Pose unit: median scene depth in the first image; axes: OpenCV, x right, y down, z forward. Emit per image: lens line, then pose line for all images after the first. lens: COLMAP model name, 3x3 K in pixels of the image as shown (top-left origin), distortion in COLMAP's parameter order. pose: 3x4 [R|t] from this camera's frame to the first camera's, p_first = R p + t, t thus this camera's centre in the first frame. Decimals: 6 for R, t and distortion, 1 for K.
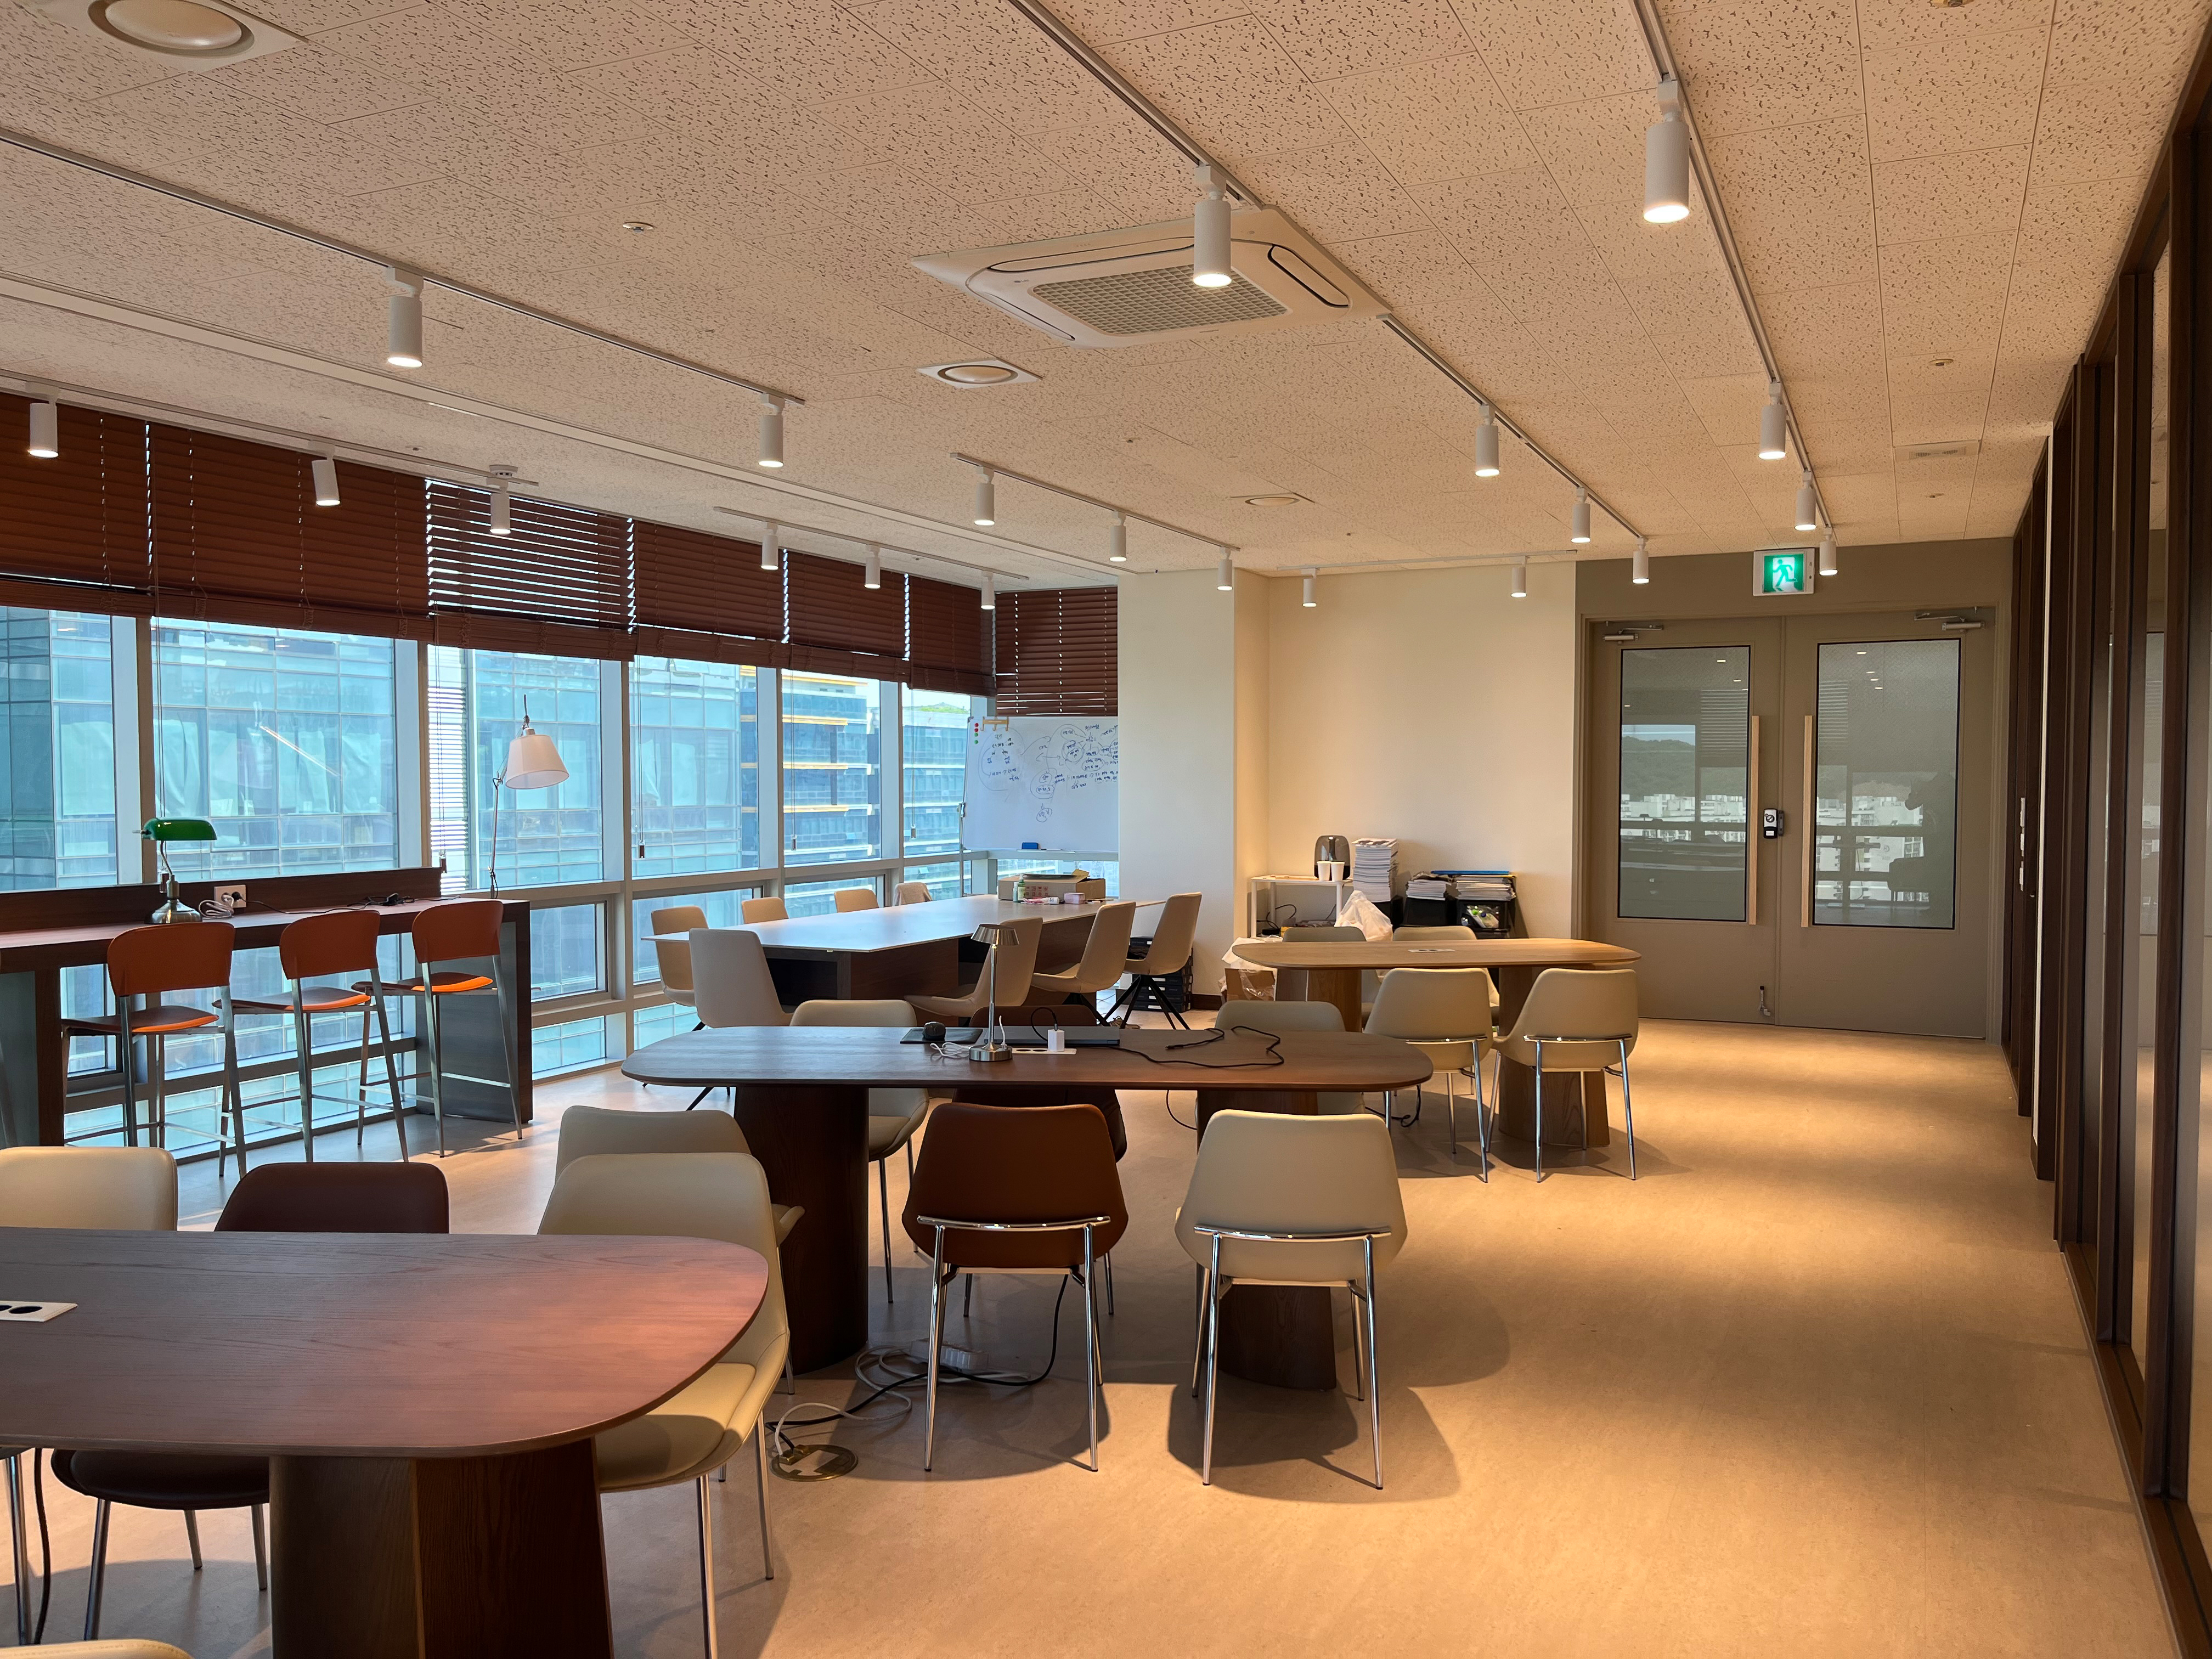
lens RADIAL K [[1695.5, 0, 1156.2], [0, 1695.5, 846.0], [0, 0, 1]] dist [0.053561, -0.058558]
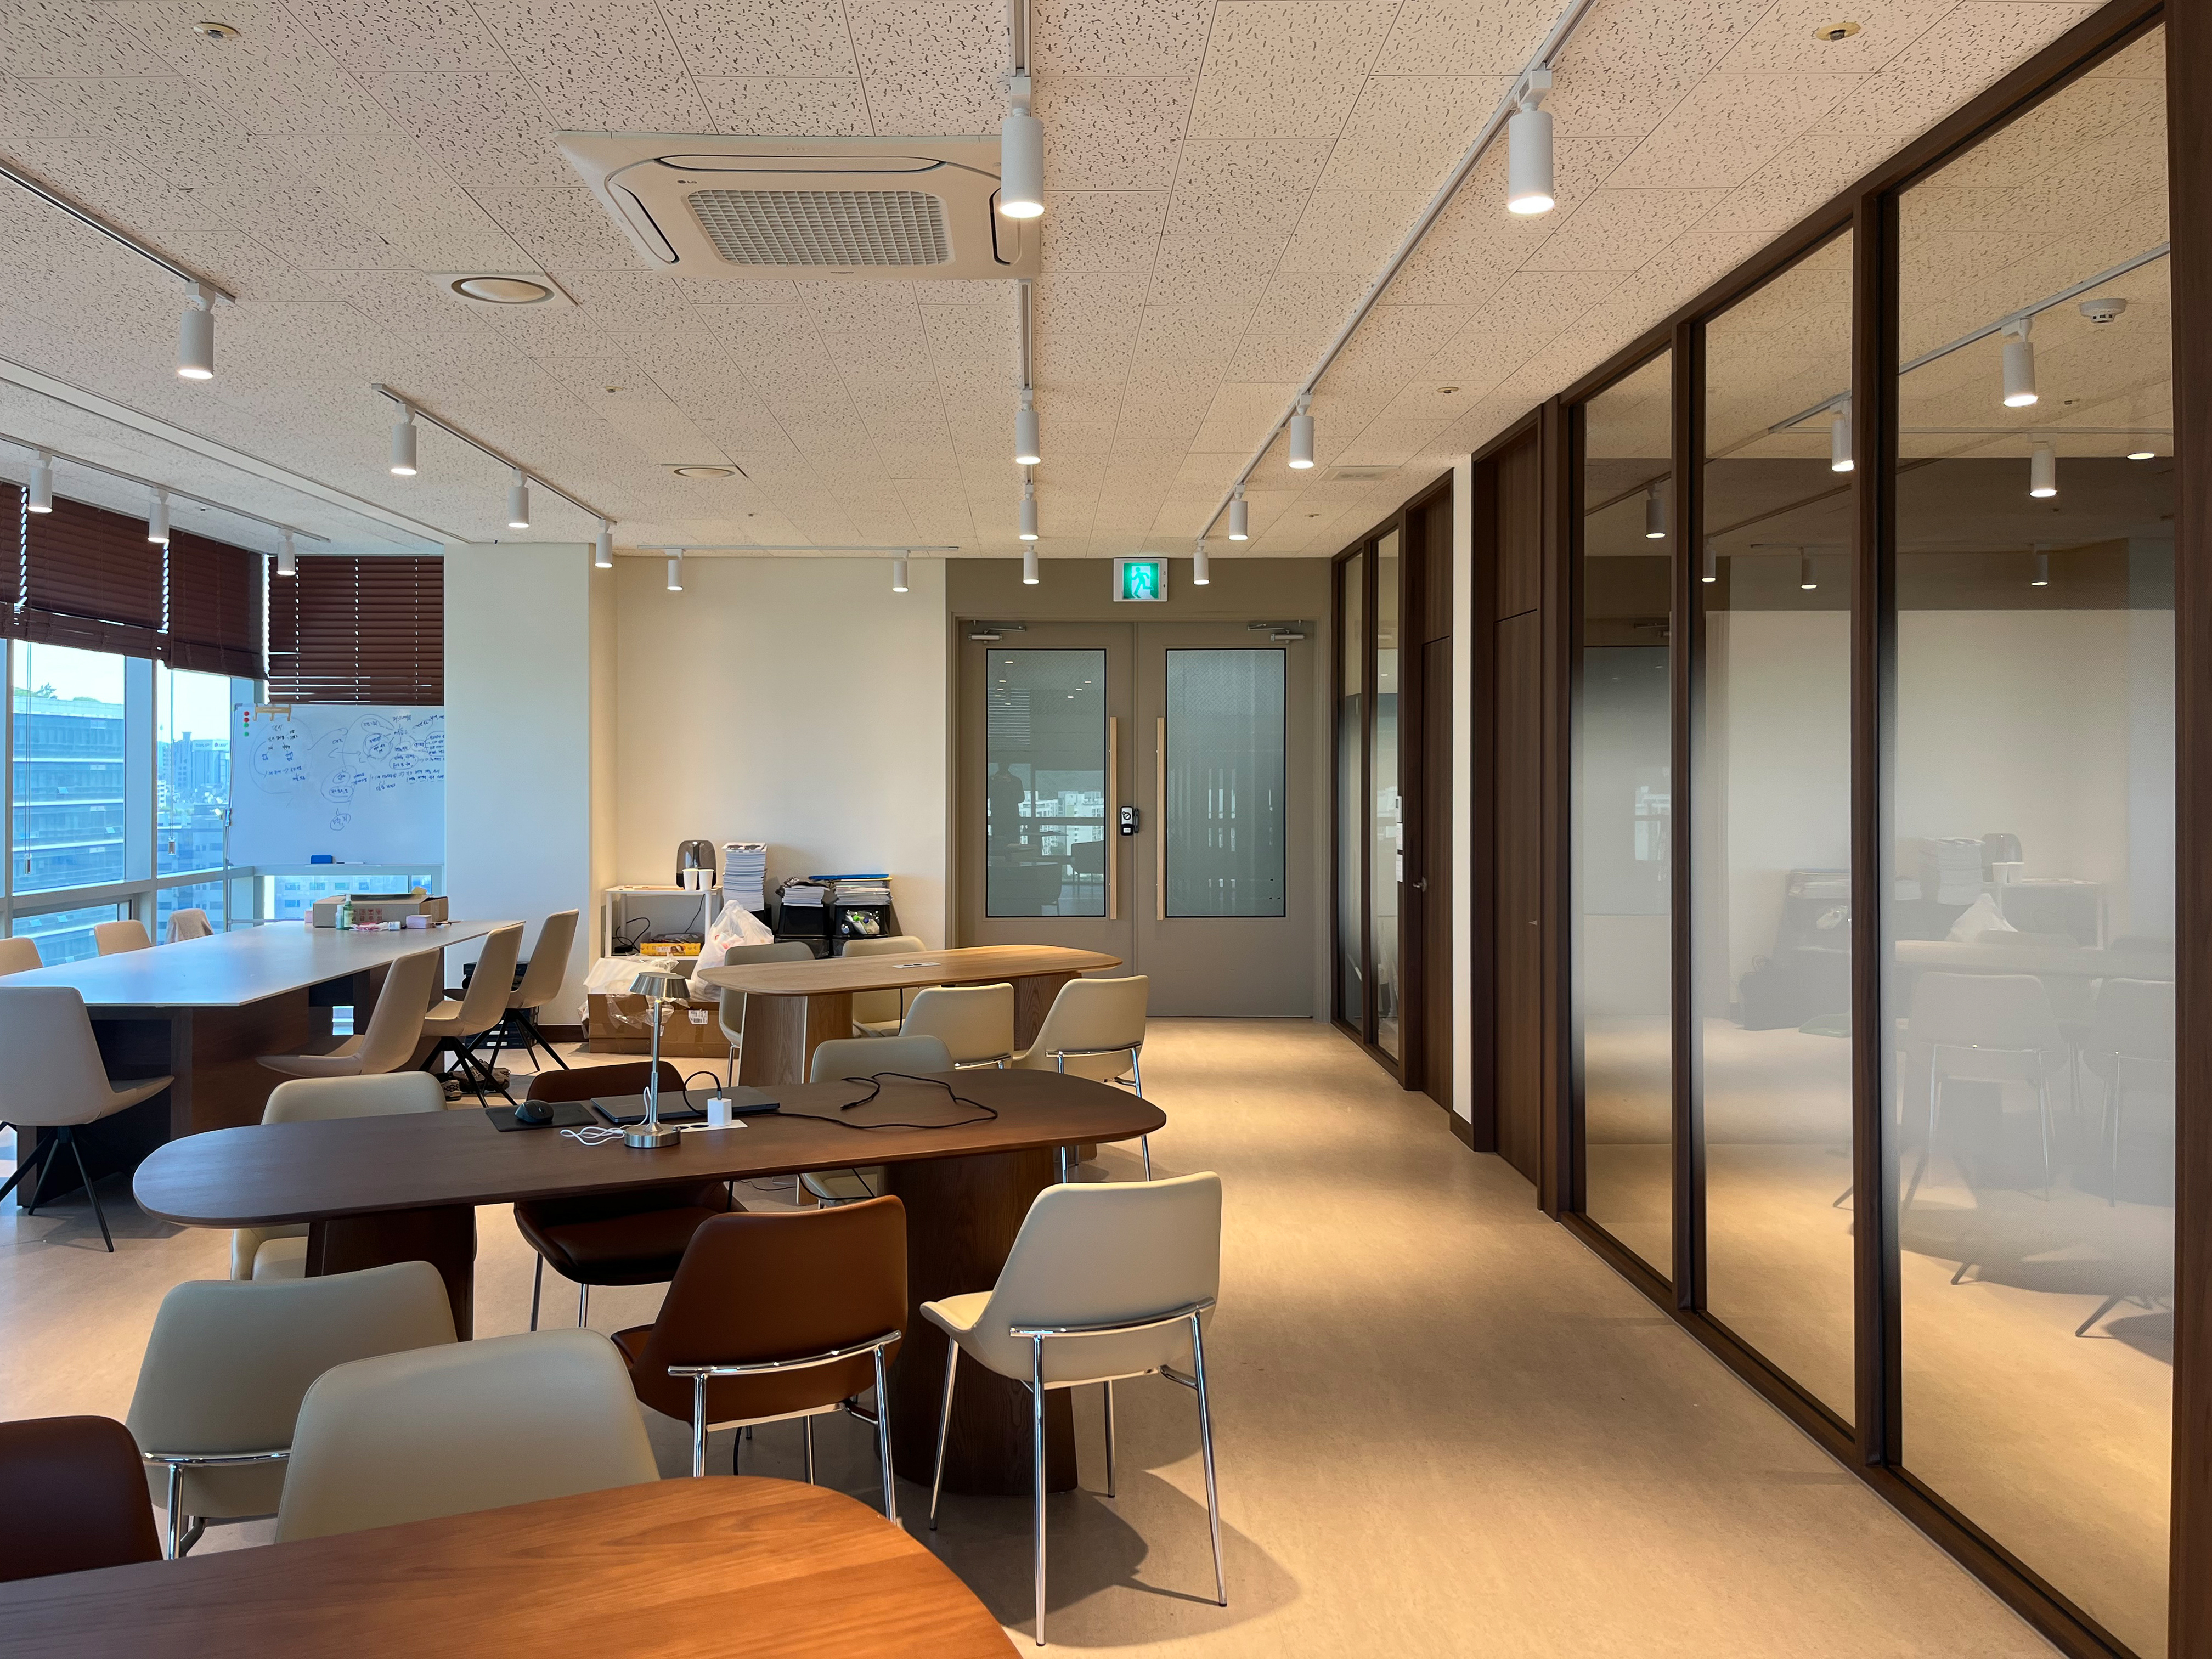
lens RADIAL K [[1695.5, 0, 1091.8], [0, 1695.5, 839.1], [0, 0, 1]] dist [0.053561, -0.058558]
pose [[0.898783, -0.019286, 0.437969, -0.111551], [0.017474, 0.999814, 0.008169, -0.011121], [-0.438045, 0.000311, 0.898953, 0.081540]]
